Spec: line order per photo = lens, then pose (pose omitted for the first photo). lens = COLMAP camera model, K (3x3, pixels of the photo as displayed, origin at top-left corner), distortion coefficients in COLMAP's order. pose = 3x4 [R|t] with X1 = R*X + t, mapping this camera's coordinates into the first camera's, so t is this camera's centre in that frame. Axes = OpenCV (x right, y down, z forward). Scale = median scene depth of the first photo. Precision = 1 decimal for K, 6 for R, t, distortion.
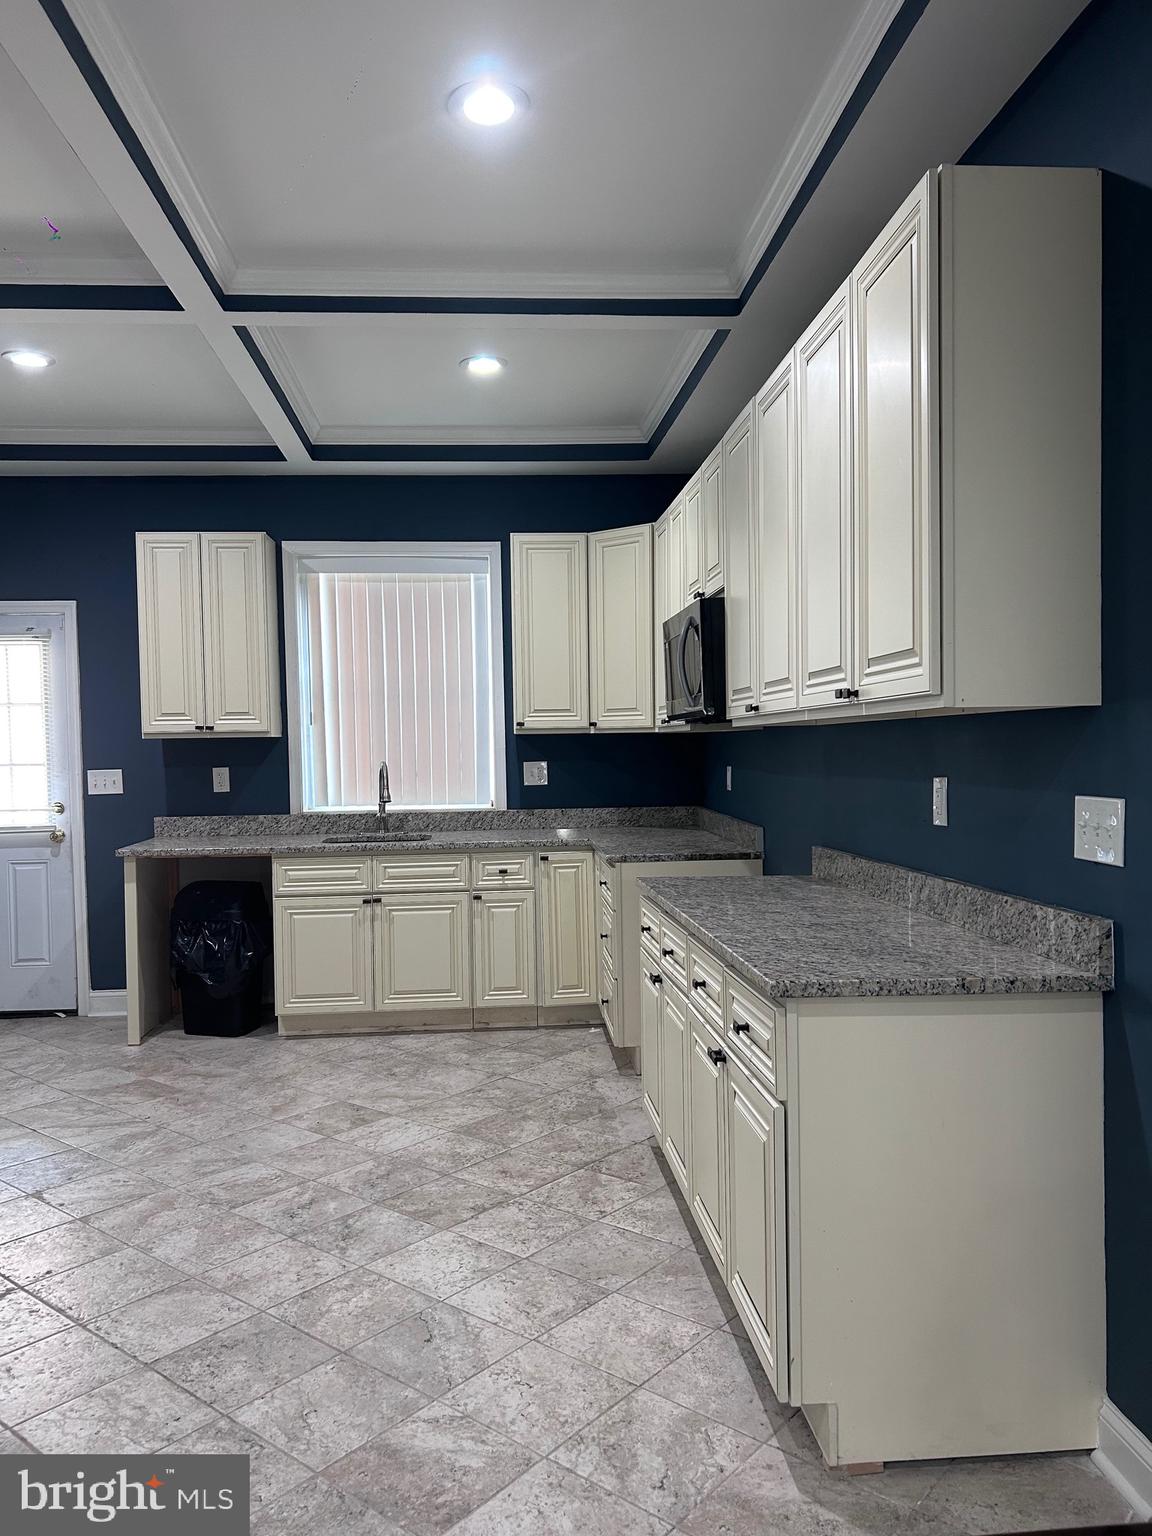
lens RADIAL K [[1132.4, 0, 578.1], [0, 1132.4, 765.7], [0, 0, 1]] dist [0.016297, 0.002505]
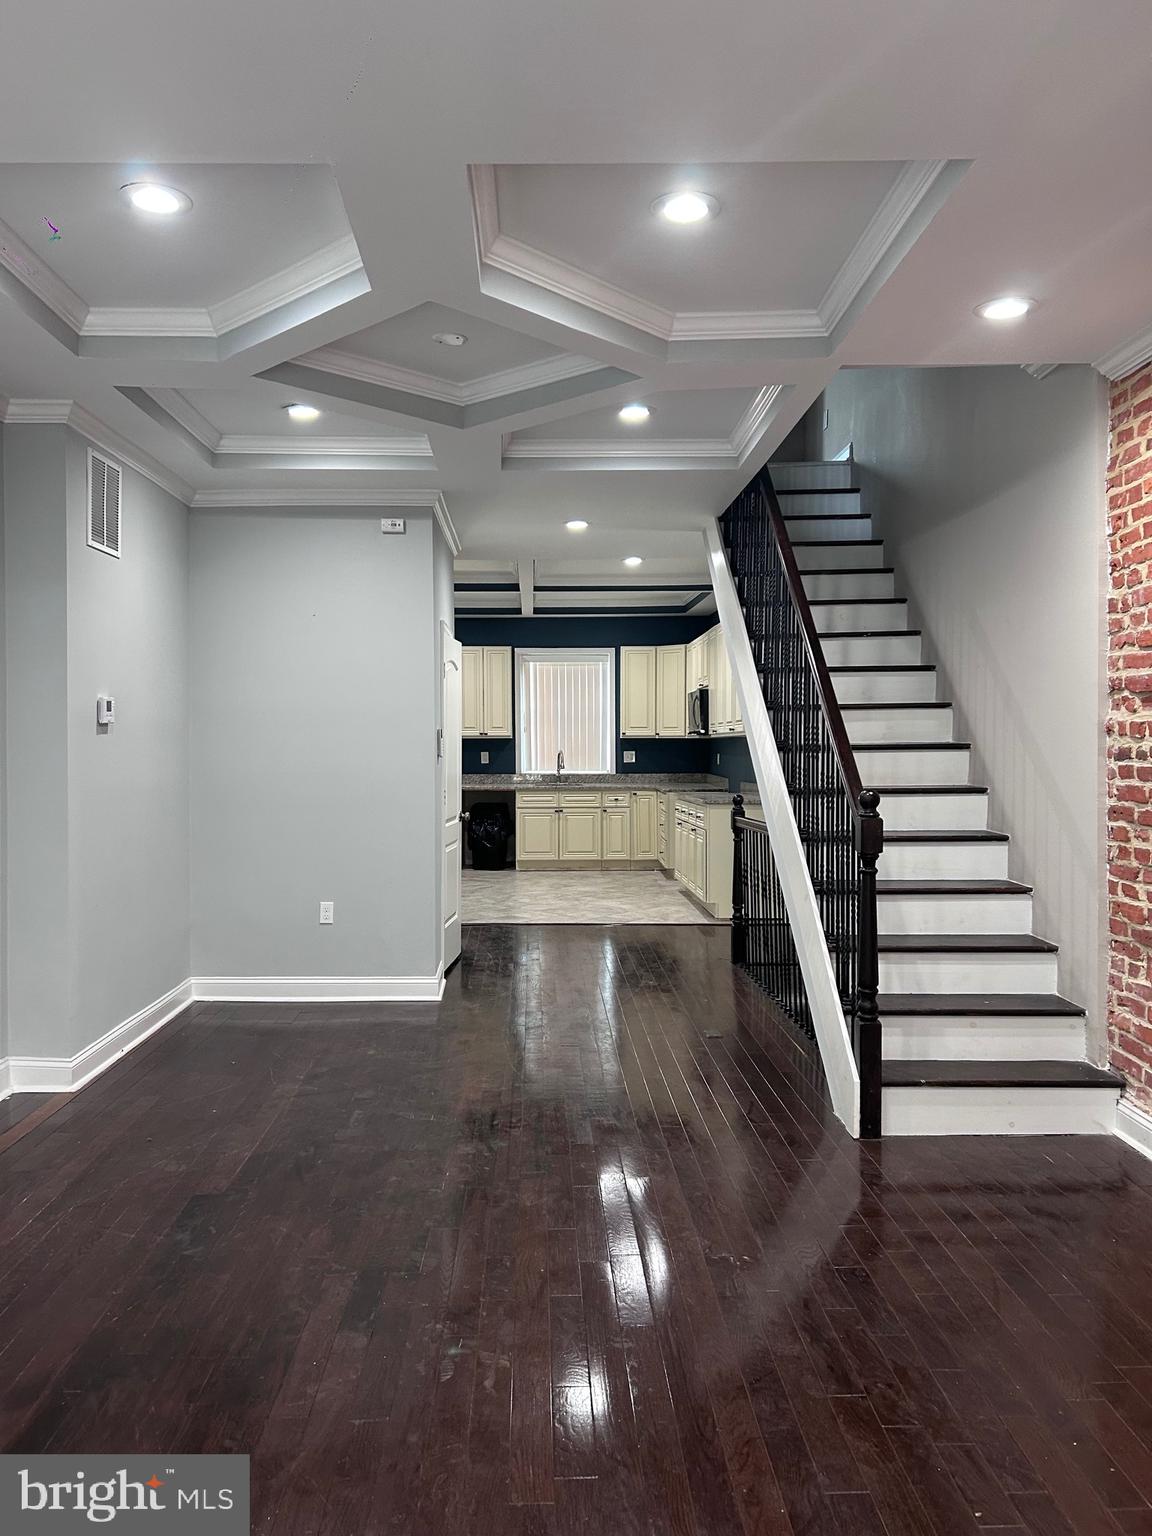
lens RADIAL K [[1132.4, 0, 569.3], [0, 1132.4, 774.7], [0, 0, 1]] dist [0.016297, 0.002505]
pose [[0.998304, 0.015189, -0.056195, -0.033605], [-0.014748, 0.999857, 0.008256, 0.026812], [0.056313, -0.007414, 0.998386, -1.239236]]
